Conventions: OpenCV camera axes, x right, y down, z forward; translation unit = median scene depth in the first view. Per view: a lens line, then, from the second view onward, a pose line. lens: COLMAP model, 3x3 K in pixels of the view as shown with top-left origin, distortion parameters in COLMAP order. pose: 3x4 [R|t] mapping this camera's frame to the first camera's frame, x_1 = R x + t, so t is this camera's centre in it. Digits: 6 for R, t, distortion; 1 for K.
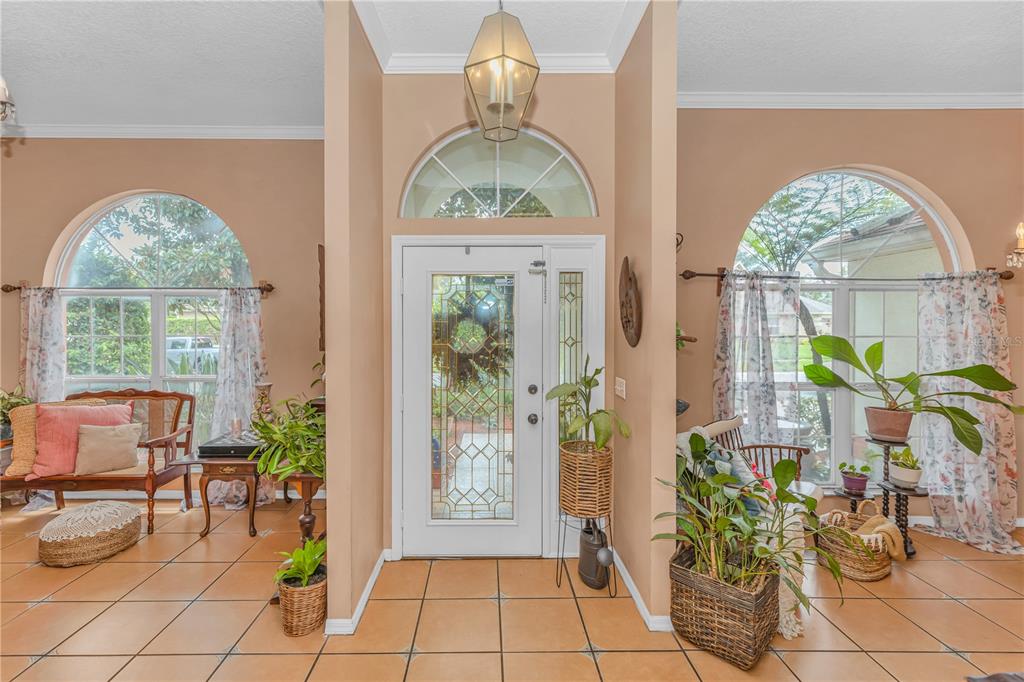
lens RADIAL K [[461.6, 0, 488.8], [0, 461.6, 326.4], [0, 0, 1]] dist [0.002983, -0.000109]
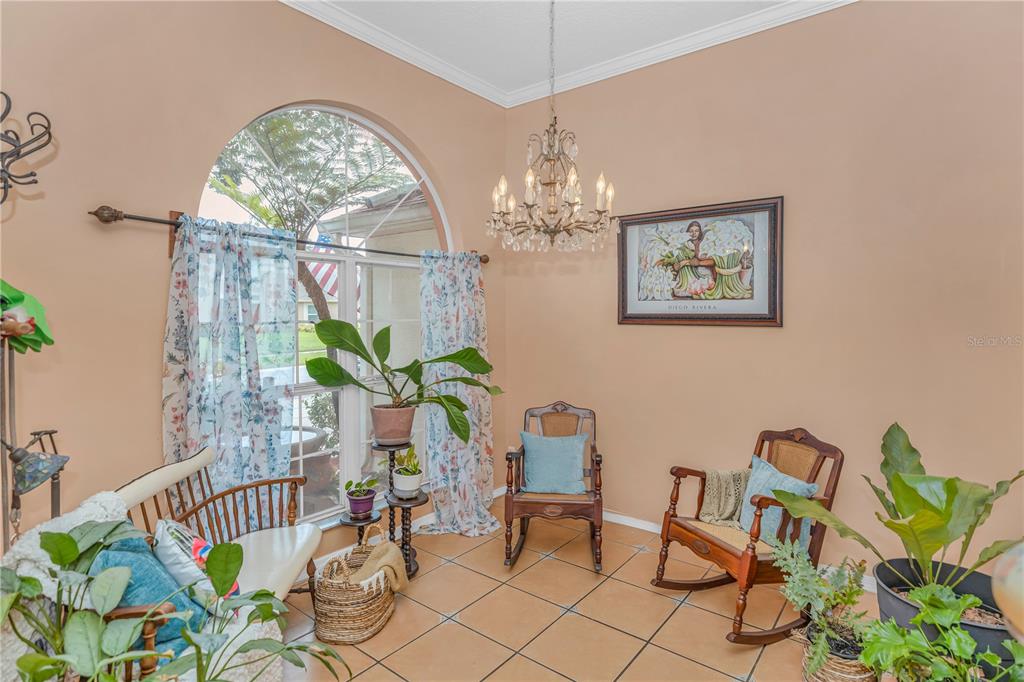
lens RADIAL K [[531.8, 0, 512.0], [0, 531.8, 341.0], [0, 0, 1]] dist [0.000601, -0.000034]
pose [[0.624797, -0.043263, 0.779588, 0.237557], [0.007724, 0.998757, 0.049235, 0.013931], [-0.780749, -0.024740, 0.624354, 0.219308]]
